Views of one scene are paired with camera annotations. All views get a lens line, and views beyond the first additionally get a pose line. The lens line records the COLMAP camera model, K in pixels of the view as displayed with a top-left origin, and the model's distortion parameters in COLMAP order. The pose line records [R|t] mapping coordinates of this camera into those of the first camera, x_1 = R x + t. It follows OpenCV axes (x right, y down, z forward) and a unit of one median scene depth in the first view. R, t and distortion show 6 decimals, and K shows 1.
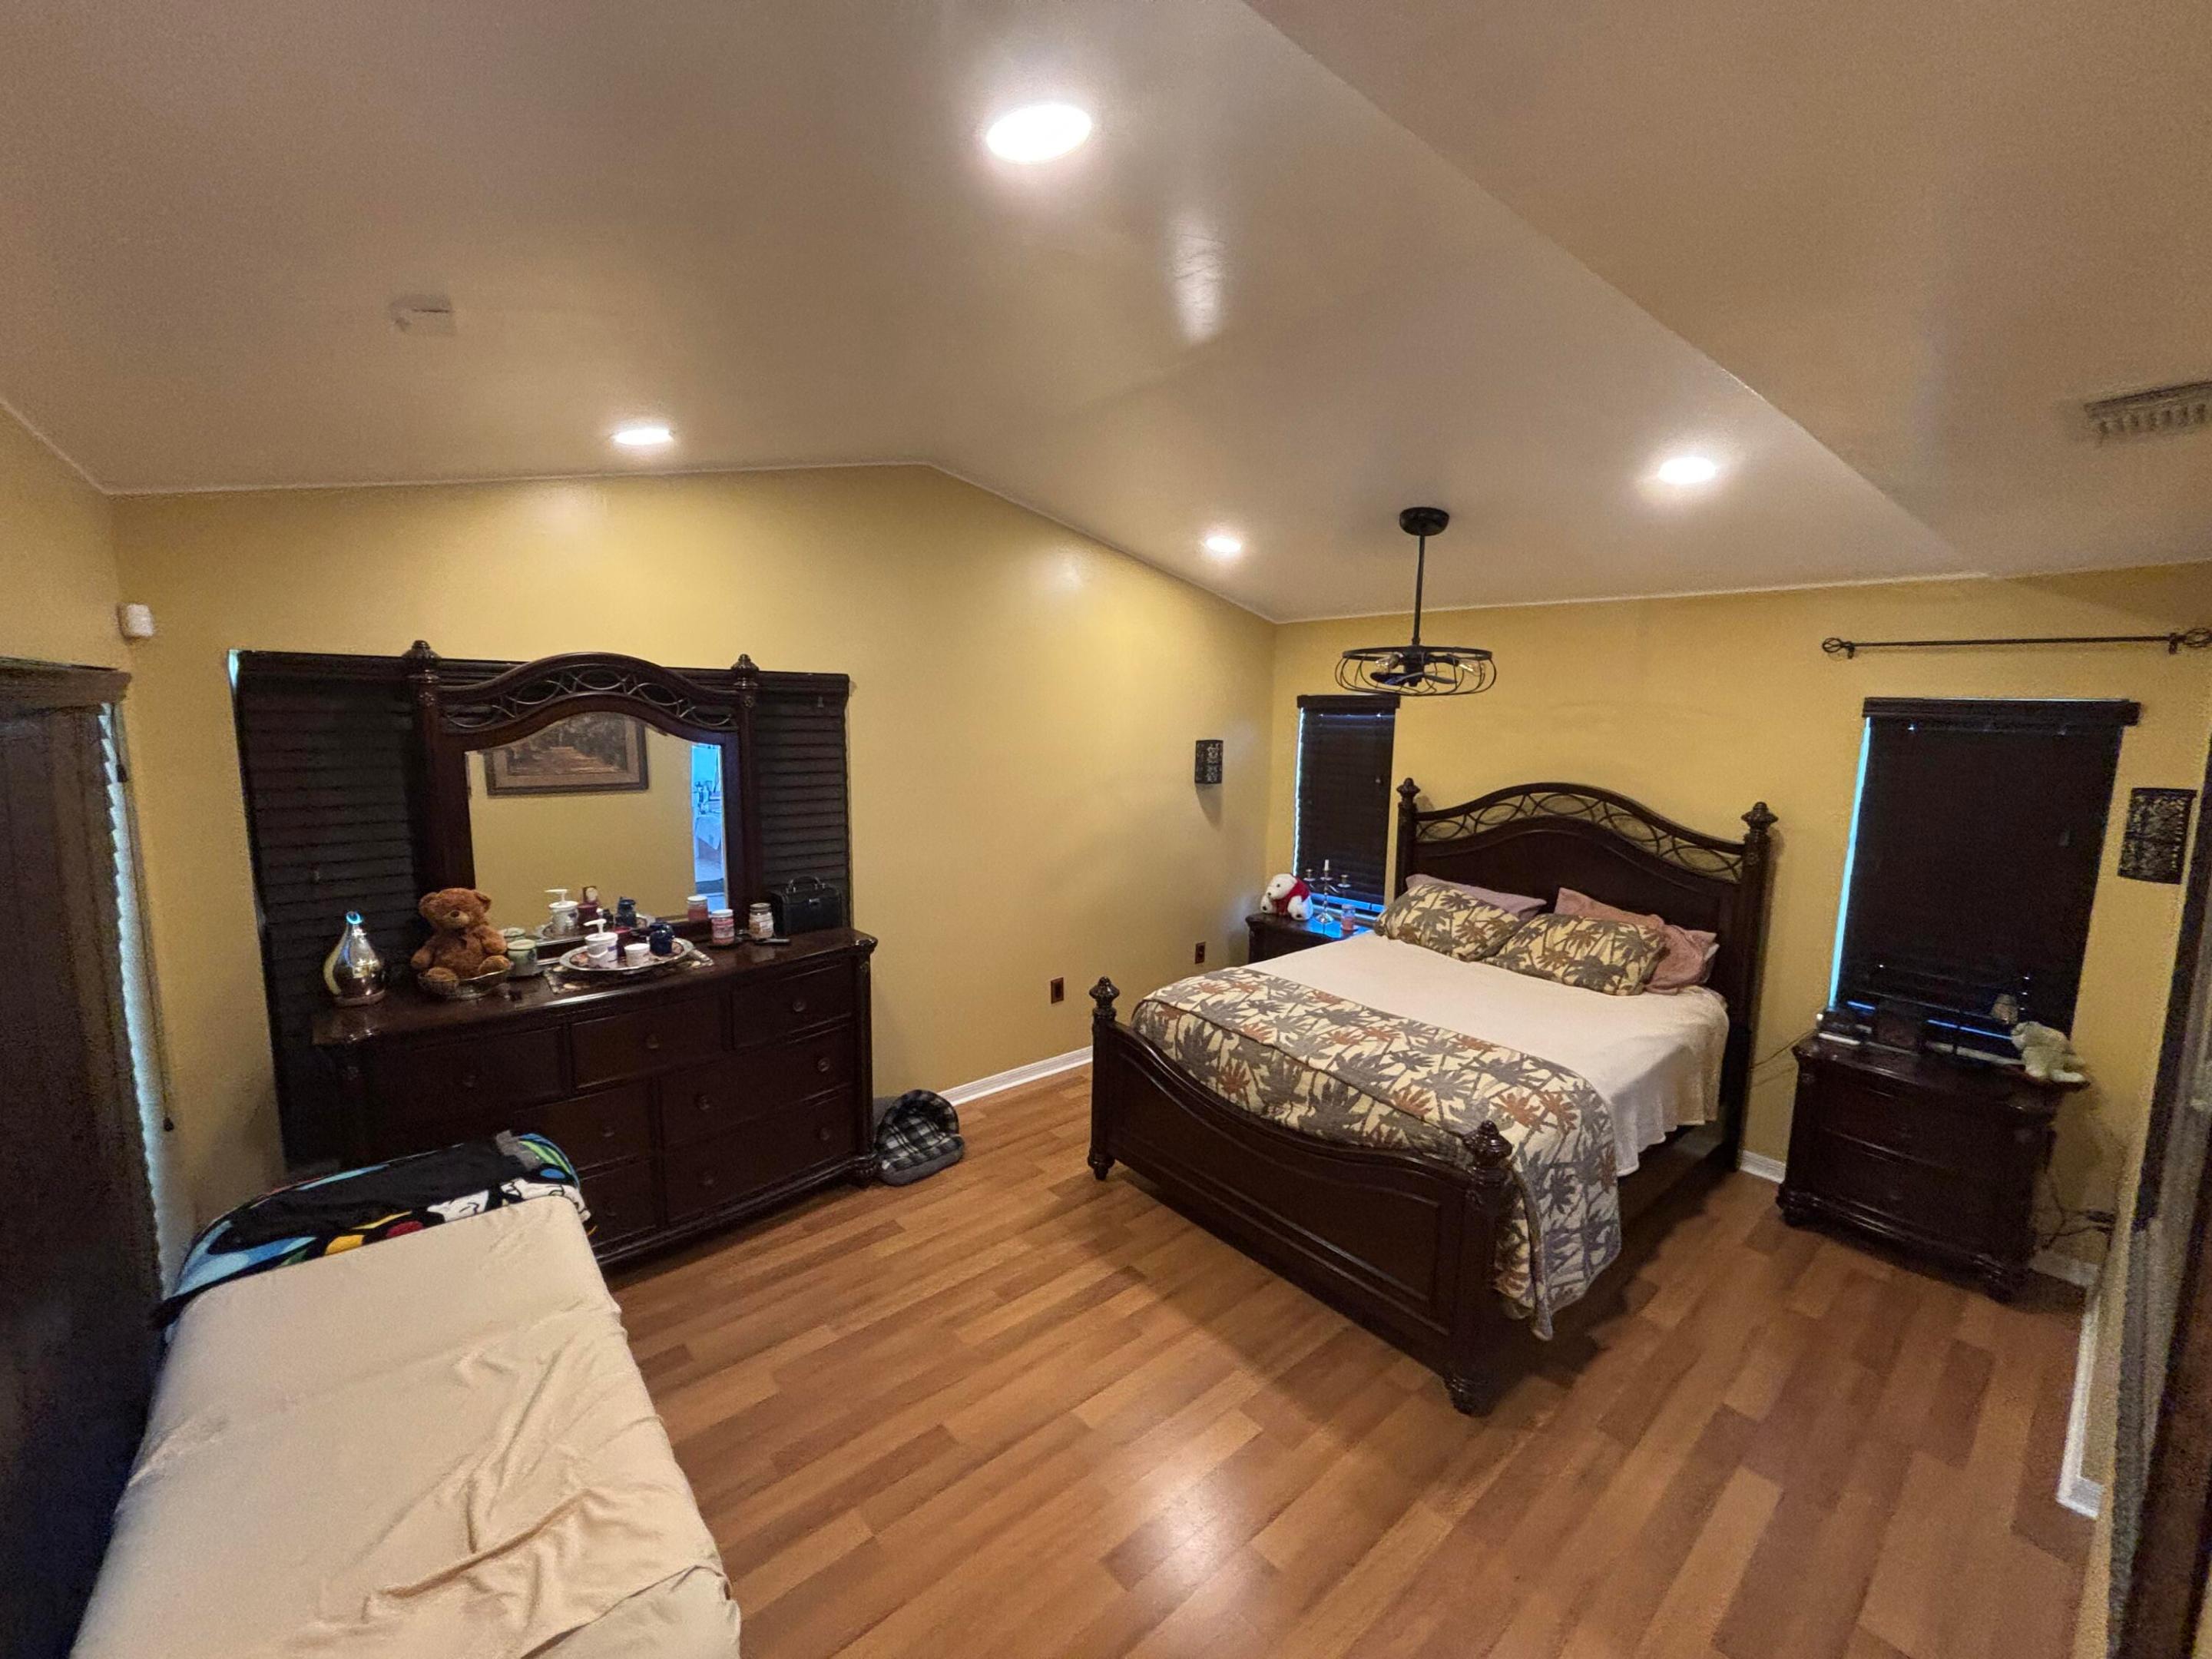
lens RADIAL K [[891.8, 0, 1106.0], [0, 891.8, 829.5], [0, 0, 1]] dist [-0.011198, 0.000535]
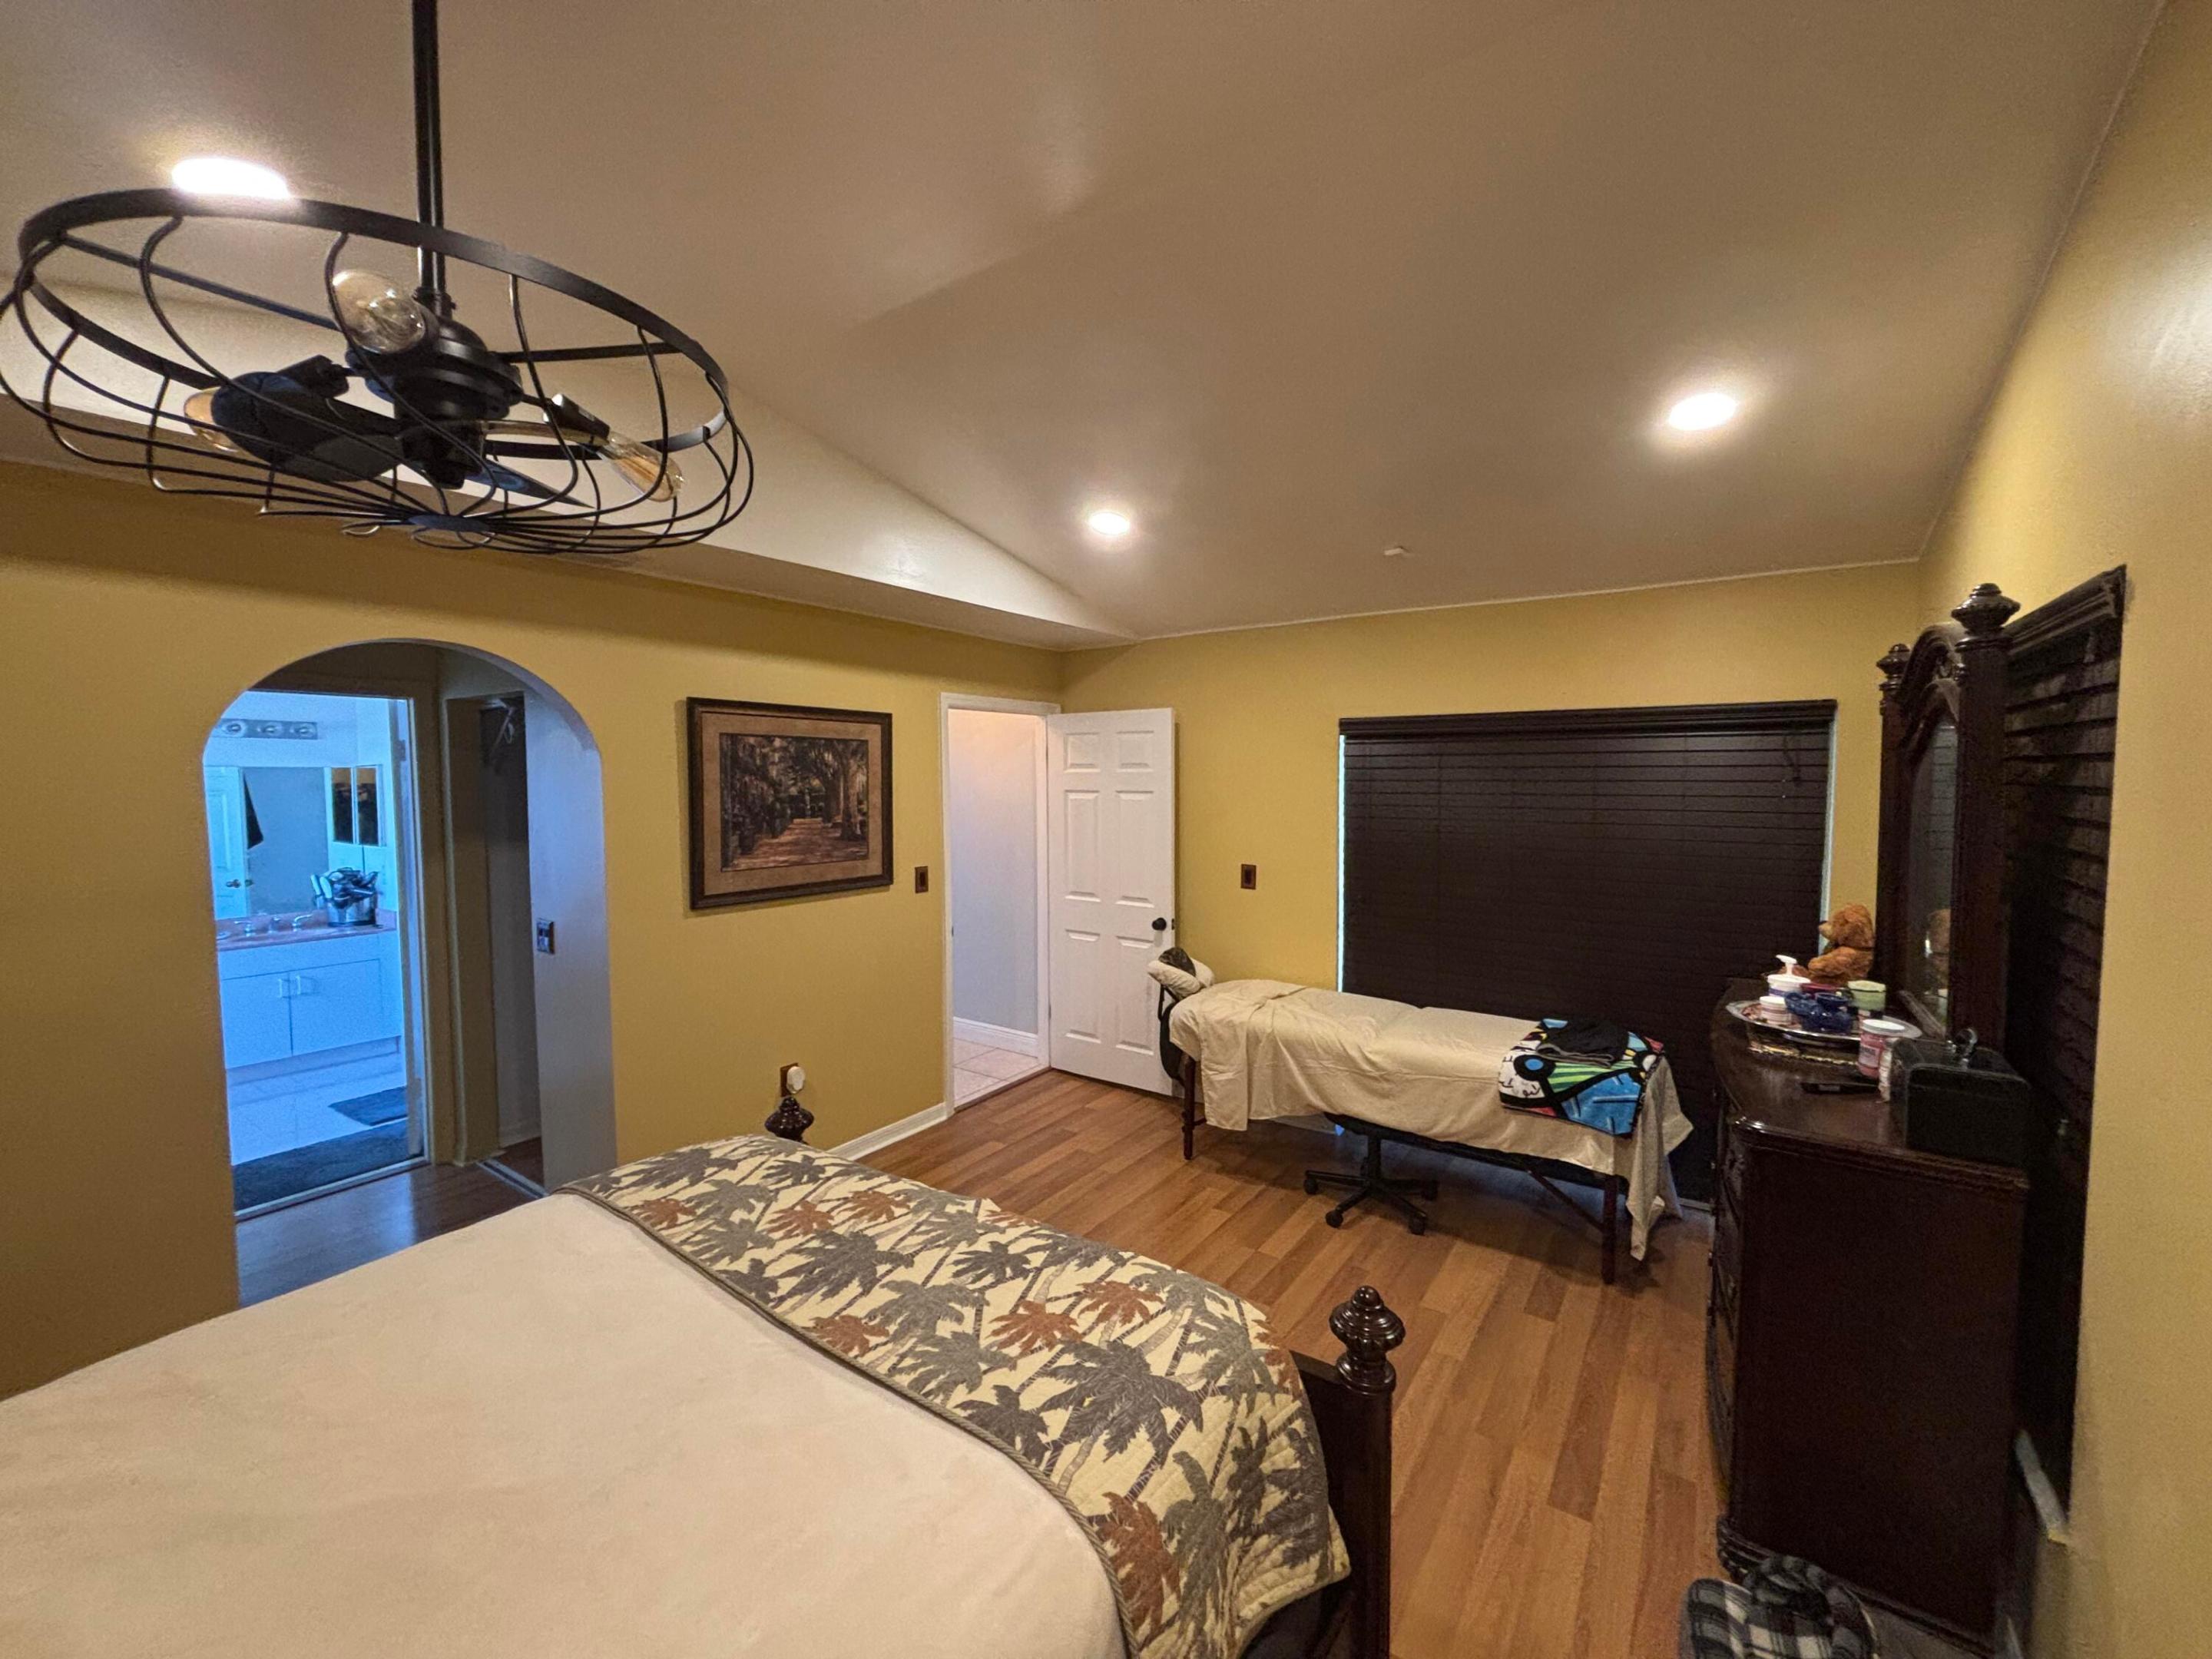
lens RADIAL K [[891.8, 0, 1106.0], [0, 891.8, 829.5], [0, 0, 1]] dist [-0.011198, 0.000535]
pose [[-0.968792, 0.001399, -0.247871, 0.251031], [-0.045348, 0.982107, 0.182782, -0.132588], [0.243692, 0.188318, -0.951394, 1.504676]]
